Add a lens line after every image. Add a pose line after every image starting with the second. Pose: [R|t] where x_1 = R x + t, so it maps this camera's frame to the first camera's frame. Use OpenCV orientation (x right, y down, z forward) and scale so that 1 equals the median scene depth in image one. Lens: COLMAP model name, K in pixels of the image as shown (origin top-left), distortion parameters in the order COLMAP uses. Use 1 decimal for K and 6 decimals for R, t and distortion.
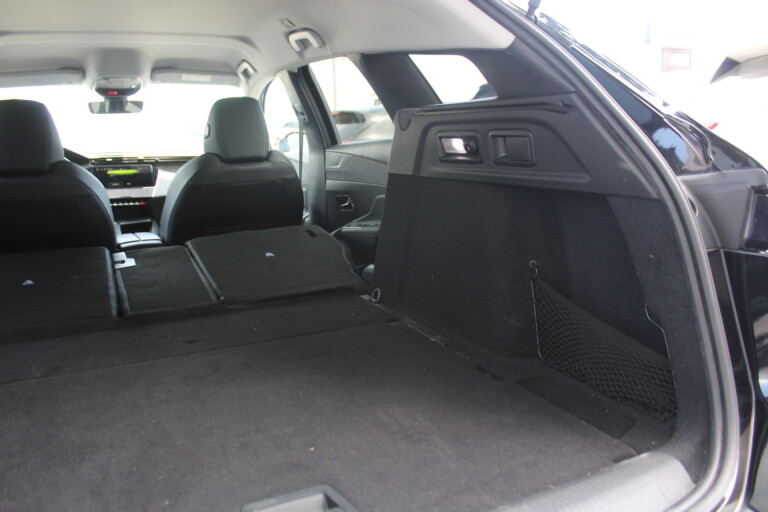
lens RADIAL K [[635.3, 0, 384.0], [0, 635.3, 256.0], [0, 0, 1]] dist [-0.161401, 0.128048]
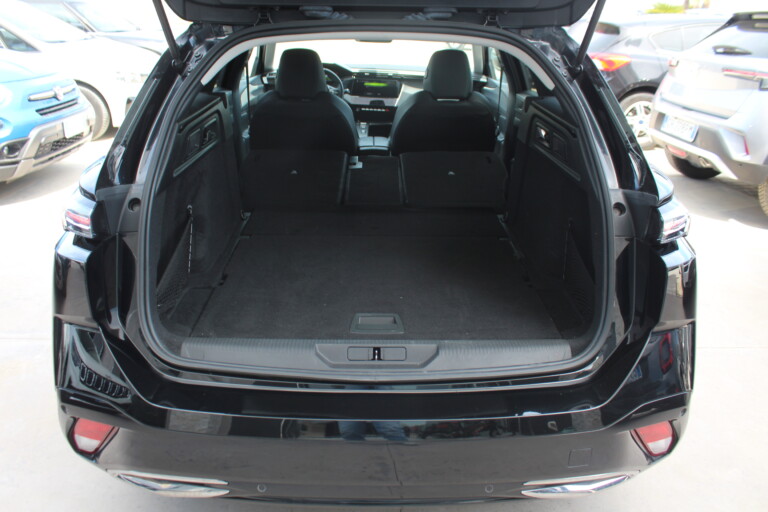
lens RADIAL K [[643.5, 0, 378.7], [0, 643.5, 252.2], [0, 0, 1]] dist [-0.169359, 0.147716]
pose [[0.898779, 0.193864, -0.393208, 0.243894], [-0.118226, 0.970865, 0.208430, -0.099921], [0.422159, -0.140845, 0.895513, -0.337967]]
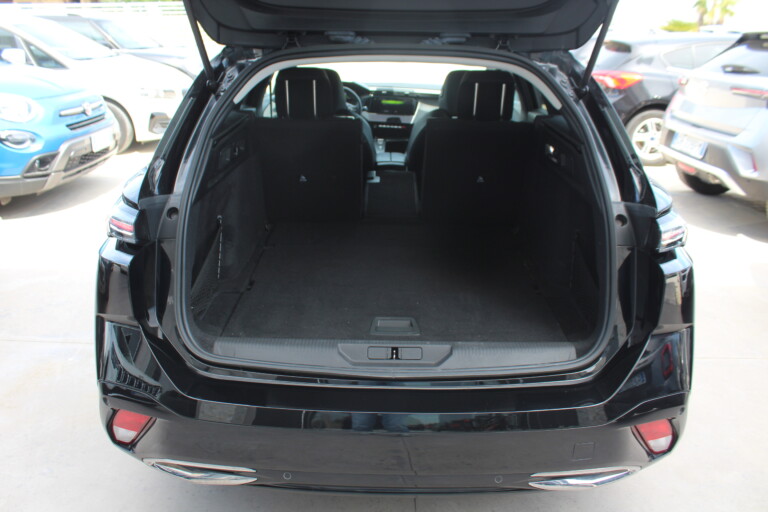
lens RADIAL K [[643.5, 0, 378.7], [0, 643.5, 252.2], [0, 0, 1]] dist [-0.169359, 0.147716]
pose [[0.888690, 0.190703, -0.416967, 0.263733], [-0.121198, 0.974758, 0.187502, -0.101120], [0.442199, -0.116096, 0.889371, -0.394216]]
